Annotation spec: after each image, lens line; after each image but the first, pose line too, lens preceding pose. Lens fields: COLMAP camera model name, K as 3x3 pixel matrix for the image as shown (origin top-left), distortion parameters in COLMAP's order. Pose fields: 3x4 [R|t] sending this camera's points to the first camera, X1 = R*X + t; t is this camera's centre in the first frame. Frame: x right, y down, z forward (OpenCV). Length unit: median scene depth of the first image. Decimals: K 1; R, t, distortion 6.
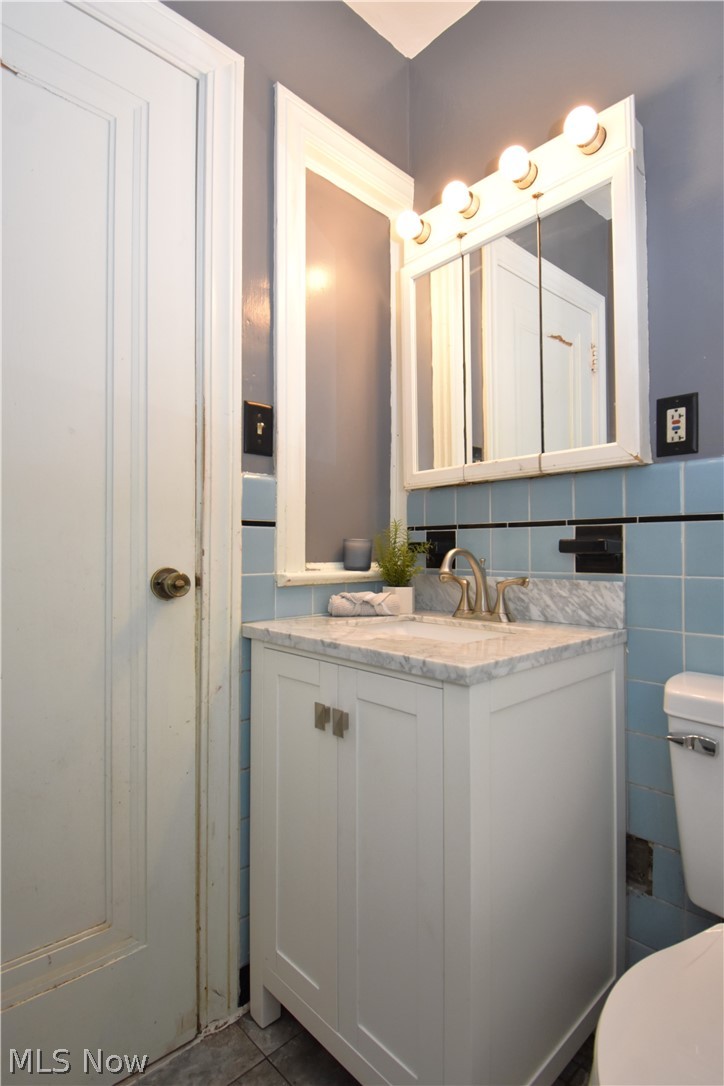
lens RADIAL K [[551.2, 0, 385.0], [0, 551.2, 542.3], [0, 0, 1]] dist [0.016343, -0.026402]
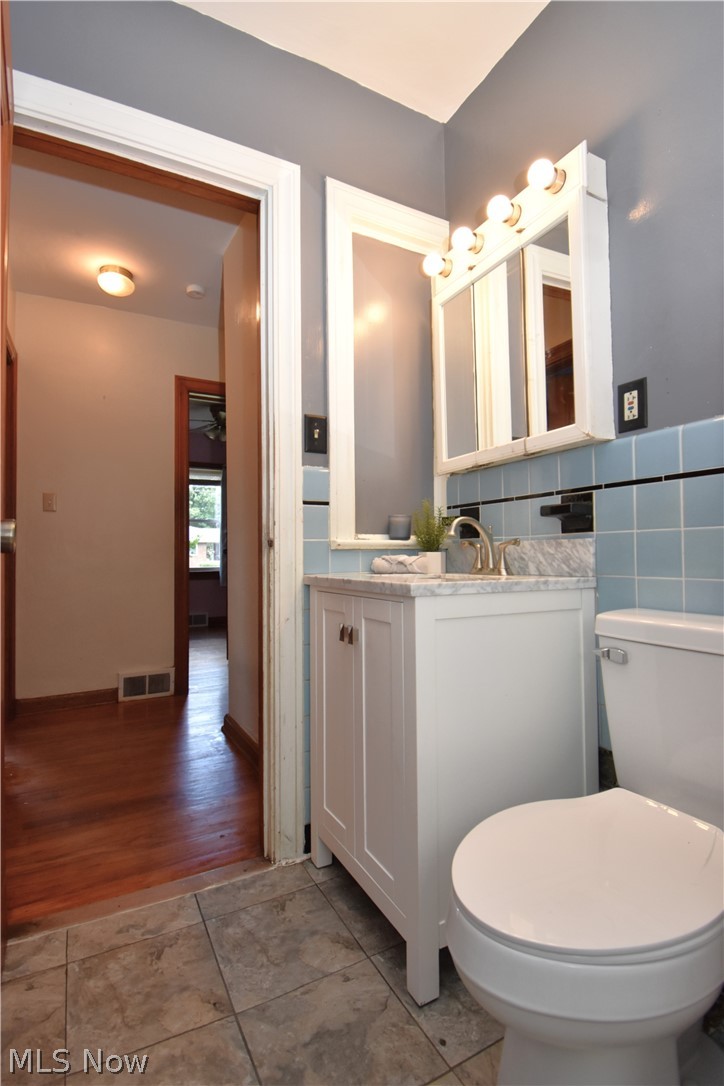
lens RADIAL K [[551.2, 0, 385.0], [0, 551.2, 542.3], [0, 0, 1]] dist [0.016343, -0.026402]
pose [[0.963661, -0.019272, -0.266433, 0.299795], [0.016492, 0.999784, -0.012667, 0.083939], [0.266620, 0.007812, 0.963770, -0.273526]]
